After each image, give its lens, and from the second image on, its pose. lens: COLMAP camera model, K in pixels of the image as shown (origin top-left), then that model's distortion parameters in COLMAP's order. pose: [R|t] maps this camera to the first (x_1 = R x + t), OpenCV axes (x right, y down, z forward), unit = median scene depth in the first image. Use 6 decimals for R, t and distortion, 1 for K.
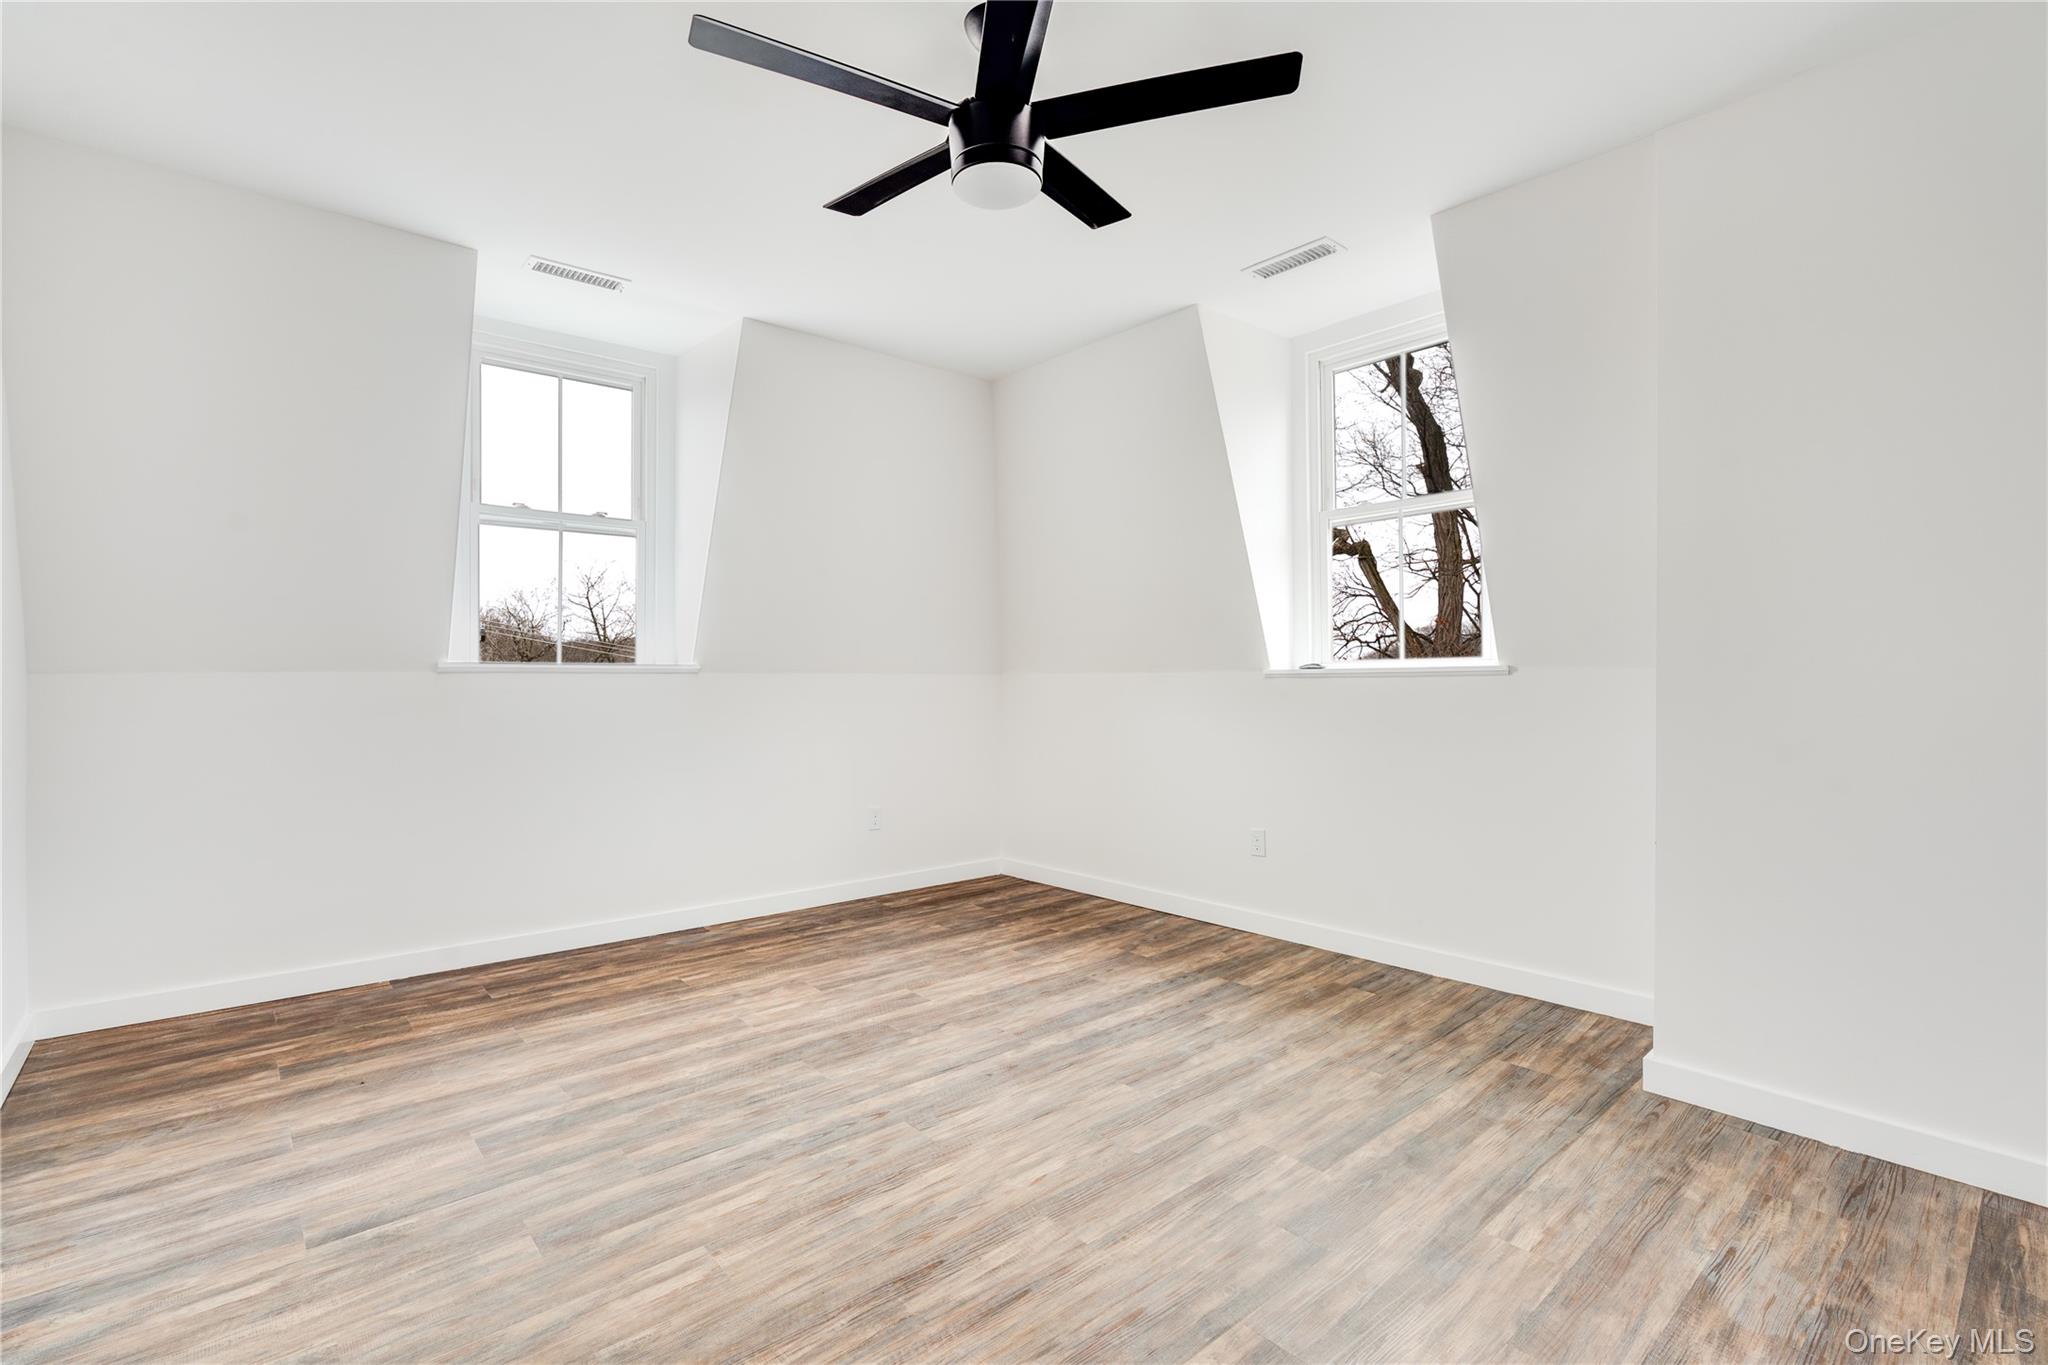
lens RADIAL K [[927.7, 0, 1015.7], [0, 927.7, 680.6], [0, 0, 1]] dist [-0.008516, 0.000835]
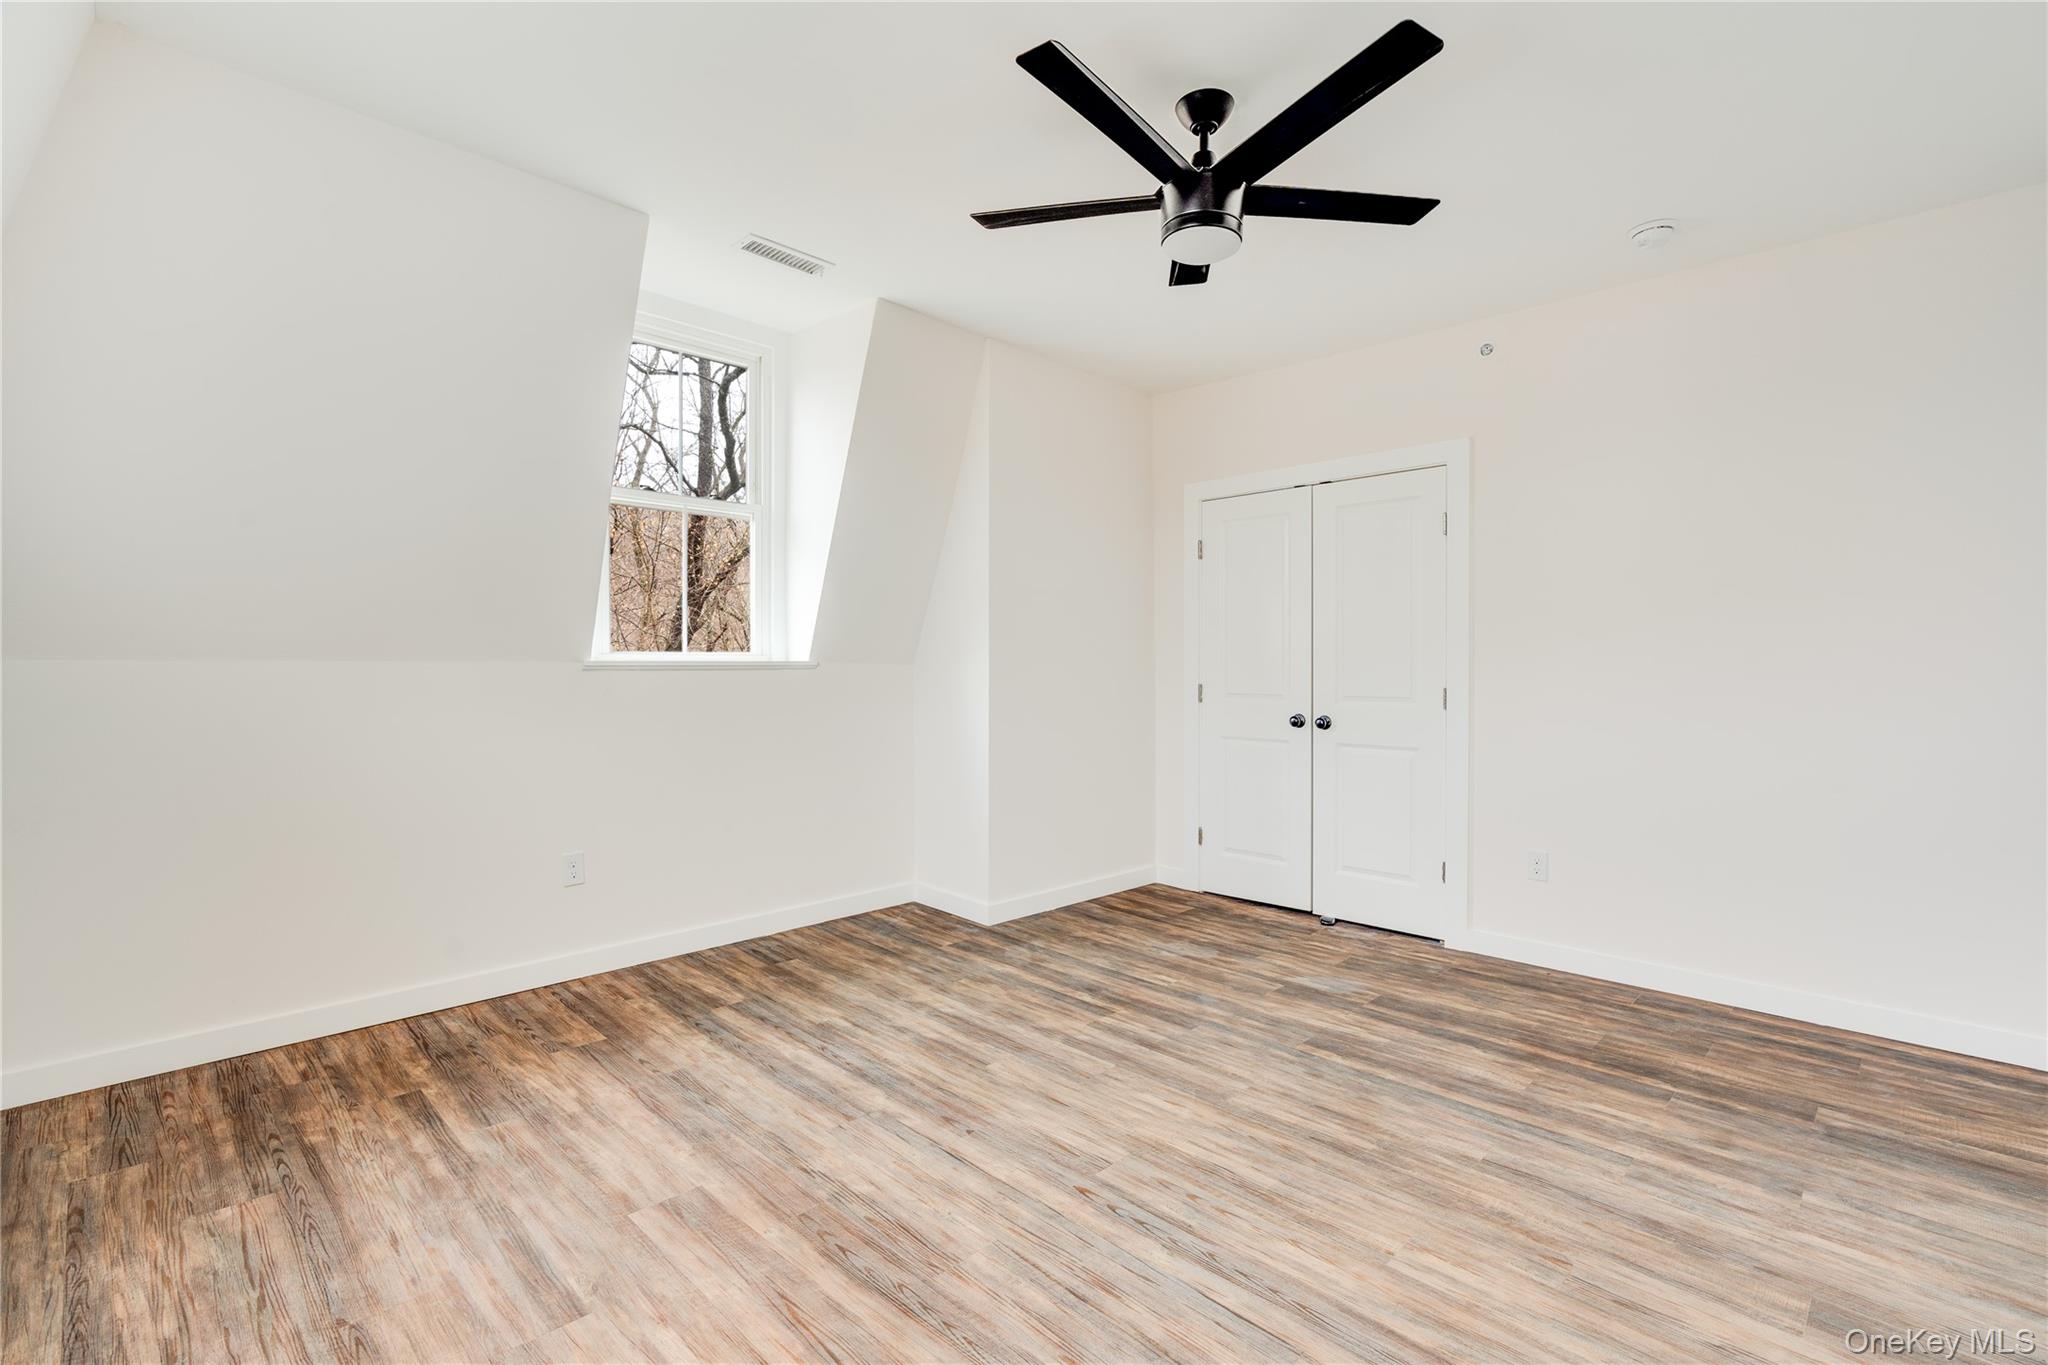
lens RADIAL K [[892.8, 0, 1024.0], [0, 892.8, 682.5], [0, 0, 1]] dist [-0.014392, 0.000204]
pose [[-0.060055, -0.012773, 0.998113, -0.772903], [-0.001457, 0.999918, 0.012709, -0.004985], [-0.998194, -0.000691, -0.060069, 0.900130]]
